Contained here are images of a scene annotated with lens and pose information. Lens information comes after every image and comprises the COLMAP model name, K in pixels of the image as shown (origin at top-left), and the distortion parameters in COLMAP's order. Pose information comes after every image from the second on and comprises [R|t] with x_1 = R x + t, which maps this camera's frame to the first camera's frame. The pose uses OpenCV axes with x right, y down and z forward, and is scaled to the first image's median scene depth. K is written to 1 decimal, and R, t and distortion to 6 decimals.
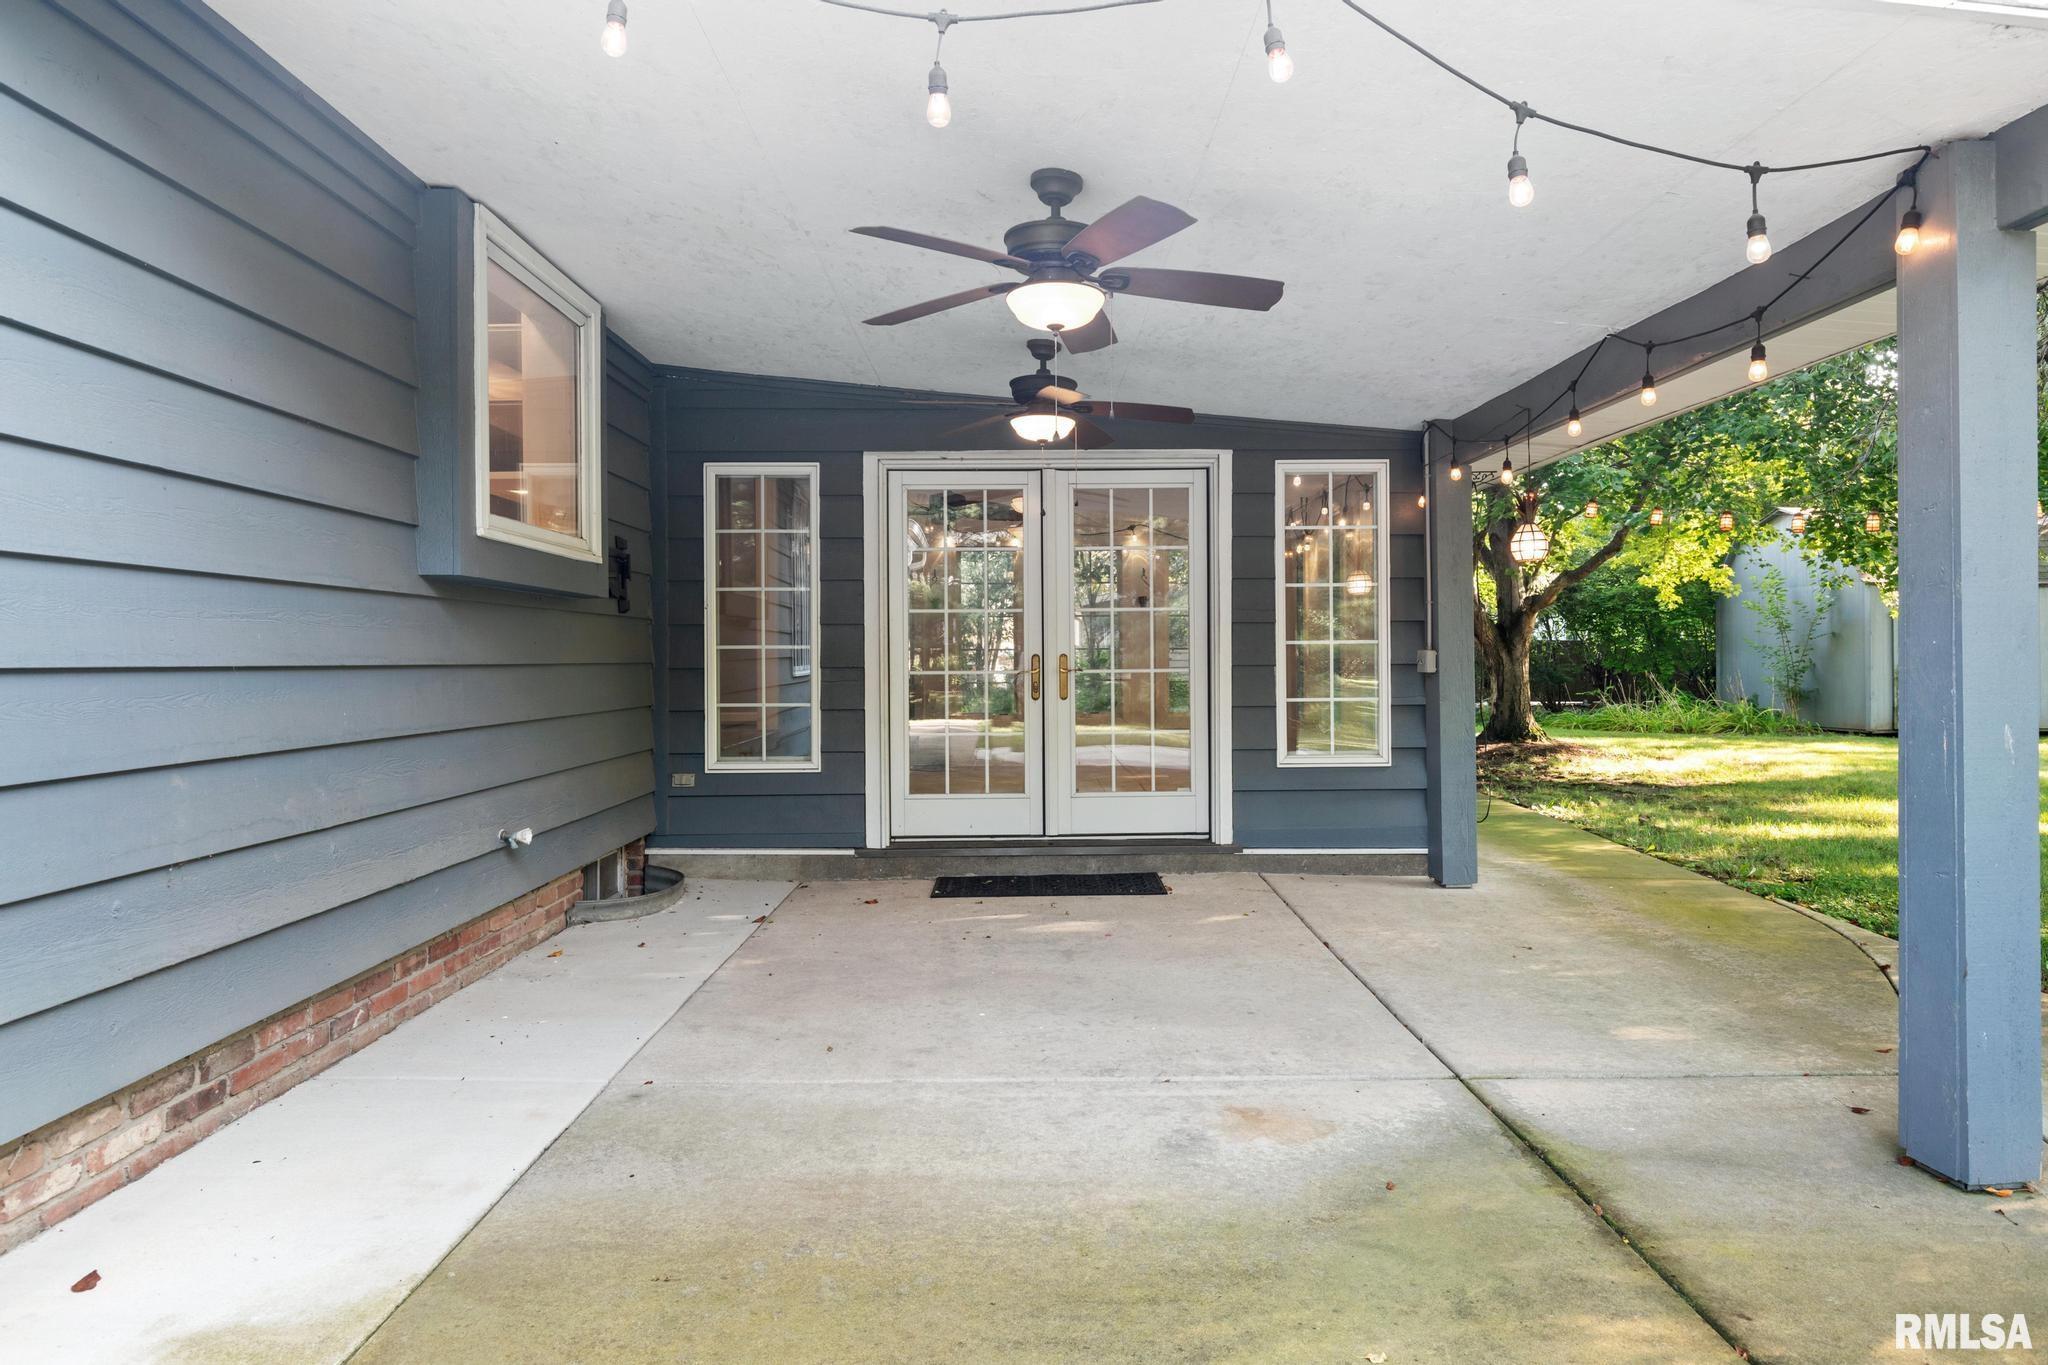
lens RADIAL K [[1283.8, 0, 1030.3], [0, 1283.8, 674.5], [0, 0, 1]] dist [-0.003628, 0.000032]
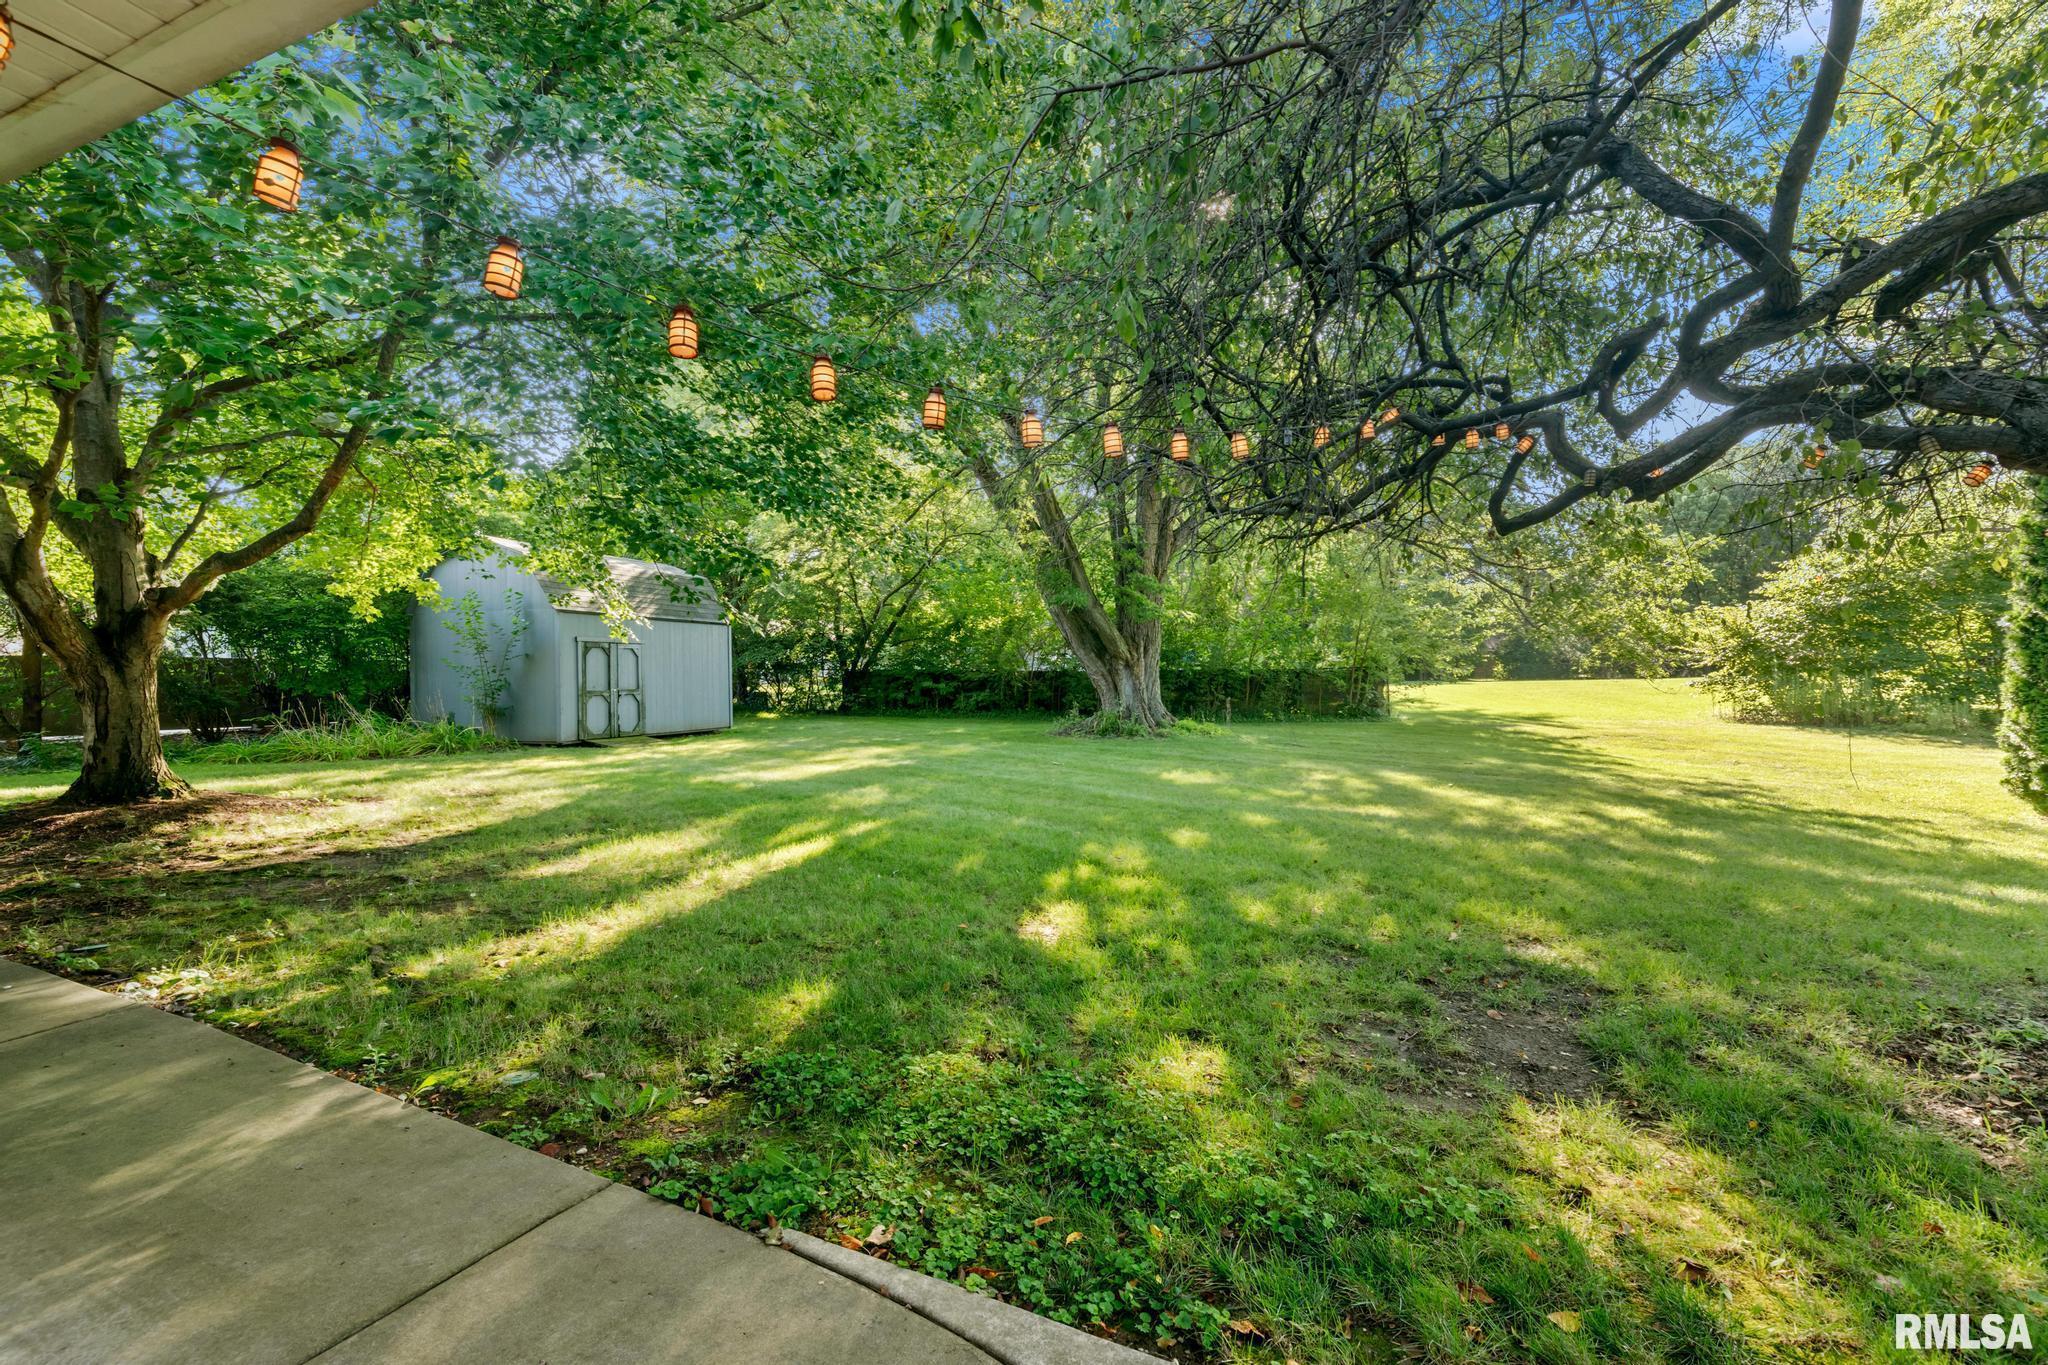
lens RADIAL K [[935.5, 0, 1033.6], [0, 935.5, 679.4], [0, 0, 1]] dist [0.002937, -0.000031]
pose [[0.452007, -0.002264, 0.892011, 0.132817], [0.012075, 0.999921, -0.003581, -0.003973], [-0.891933, 0.012390, 0.451999, 0.306326]]
